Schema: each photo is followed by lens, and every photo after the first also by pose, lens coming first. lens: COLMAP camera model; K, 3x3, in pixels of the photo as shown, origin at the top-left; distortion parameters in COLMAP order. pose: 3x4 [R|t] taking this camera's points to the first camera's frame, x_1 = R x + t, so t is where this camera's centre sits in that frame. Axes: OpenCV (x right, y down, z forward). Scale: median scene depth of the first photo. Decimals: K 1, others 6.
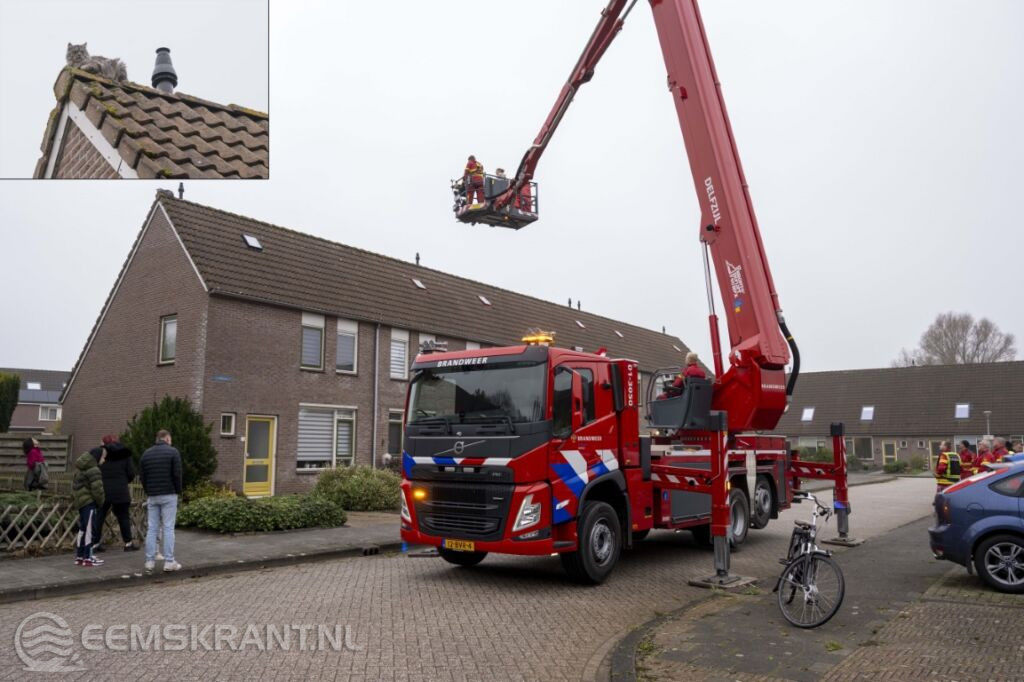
lens RADIAL K [[737.8, 0, 512.0], [0, 737.8, 341.0], [0, 0, 1]] dist [0.006196, 0.003864]
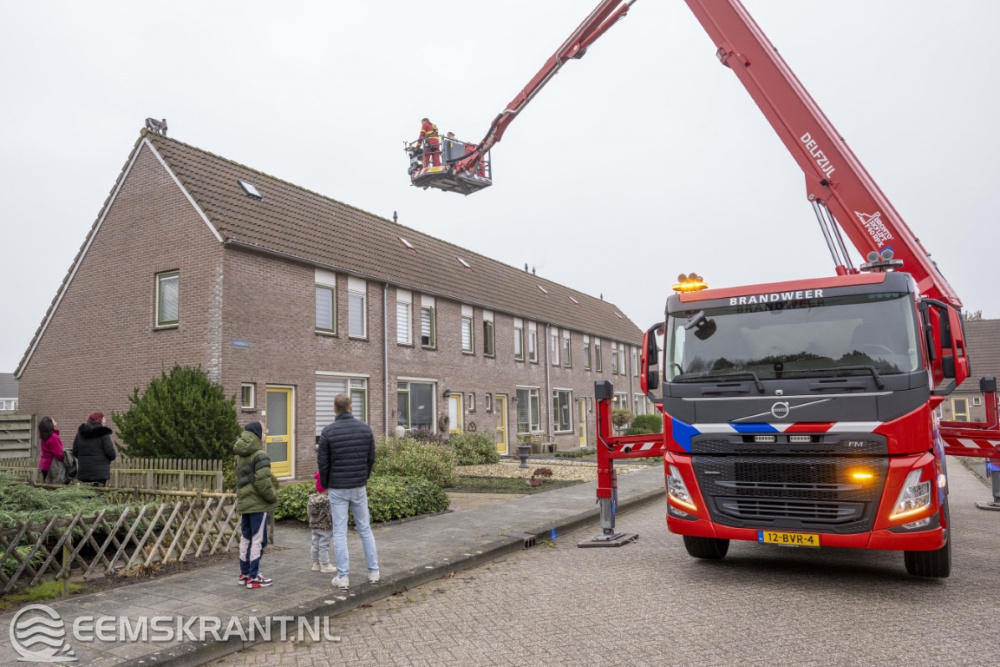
lens RADIAL K [[720.5, 0, 500.0], [0, 720.5, 333.5], [0, 0, 1]] dist [0.006196, 0.003864]
pose [[0.992944, -0.012618, 0.117907, -0.176064], [0.009336, 0.999555, 0.028344, 0.016837], [-0.118212, -0.027043, 0.992620, 0.120546]]
